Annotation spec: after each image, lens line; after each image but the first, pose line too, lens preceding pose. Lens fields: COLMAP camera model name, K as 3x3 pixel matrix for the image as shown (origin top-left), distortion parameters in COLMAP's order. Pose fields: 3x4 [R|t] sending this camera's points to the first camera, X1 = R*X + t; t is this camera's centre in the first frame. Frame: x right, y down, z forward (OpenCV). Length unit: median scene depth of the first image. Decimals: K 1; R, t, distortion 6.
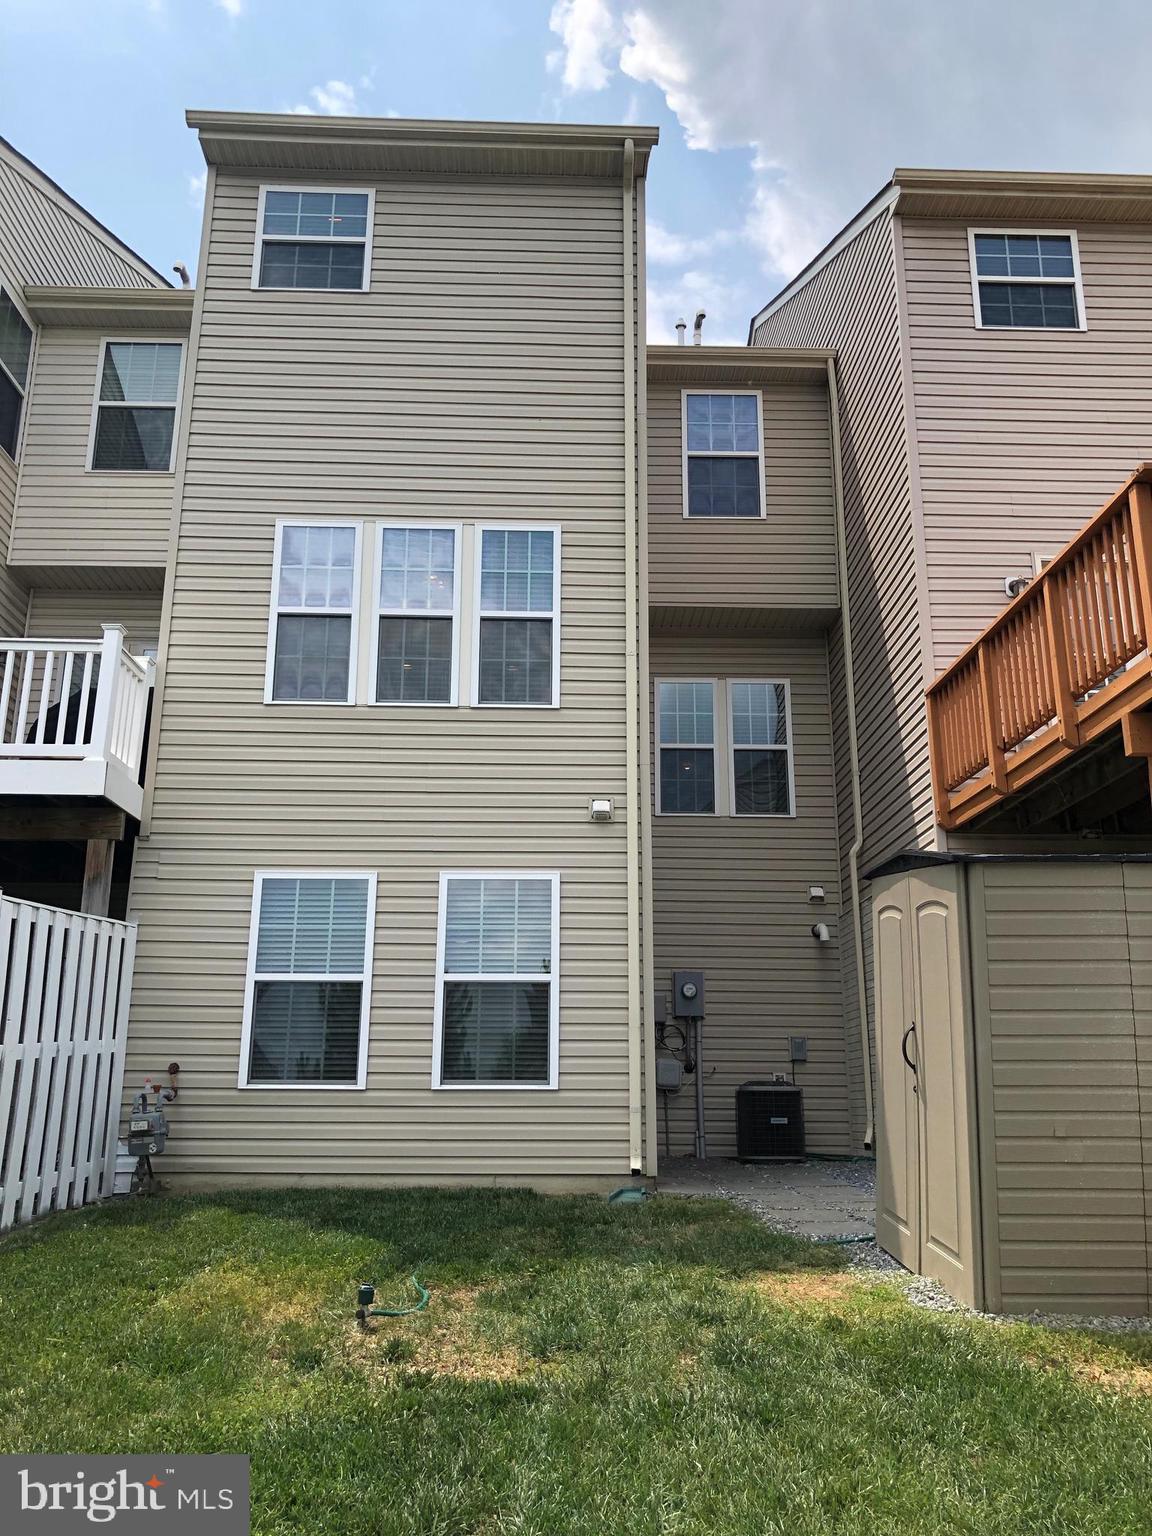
lens RADIAL K [[1278.7, 0, 578.4], [0, 1278.7, 769.1], [0, 0, 1]] dist [0.082898, -0.095059]
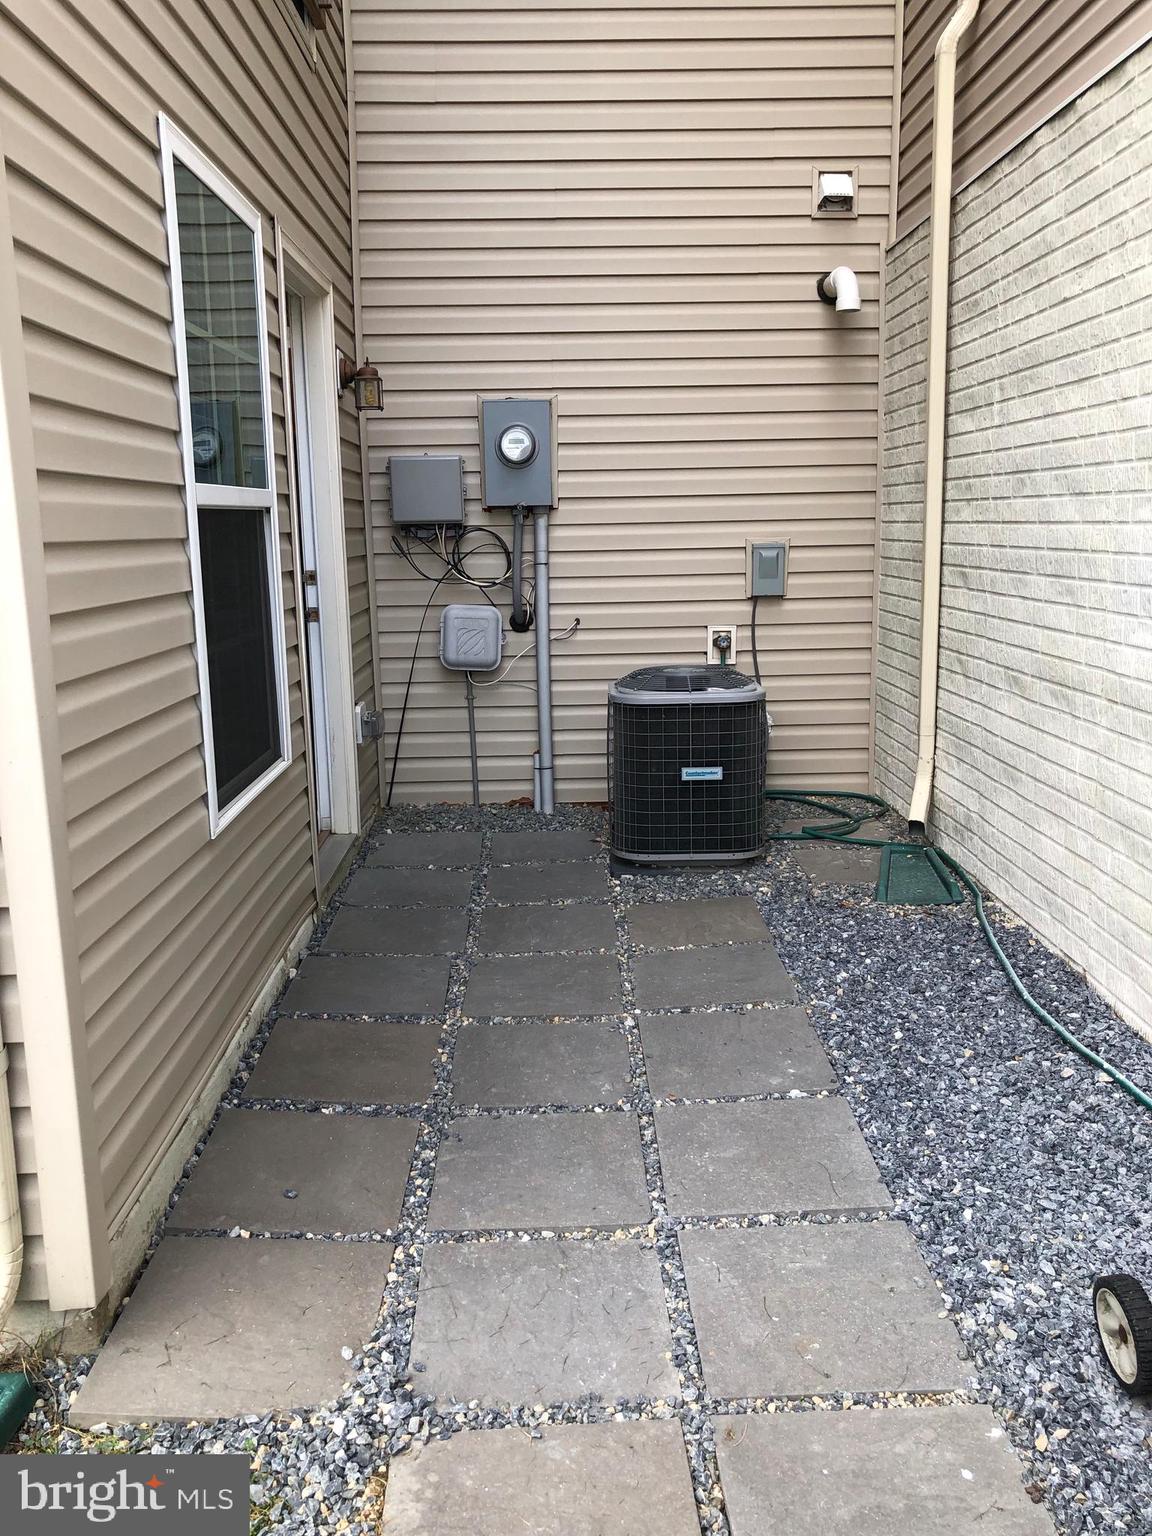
lens RADIAL K [[1278.7, 0, 575.6], [0, 1278.7, 768.1], [0, 0, 1]] dist [0.082898, -0.095059]
pose [[0.999766, -0.018631, -0.011008, 0.108514], [0.021580, 0.896025, 0.443479, 0.080492], [0.001601, -0.443612, 0.896217, 0.573427]]
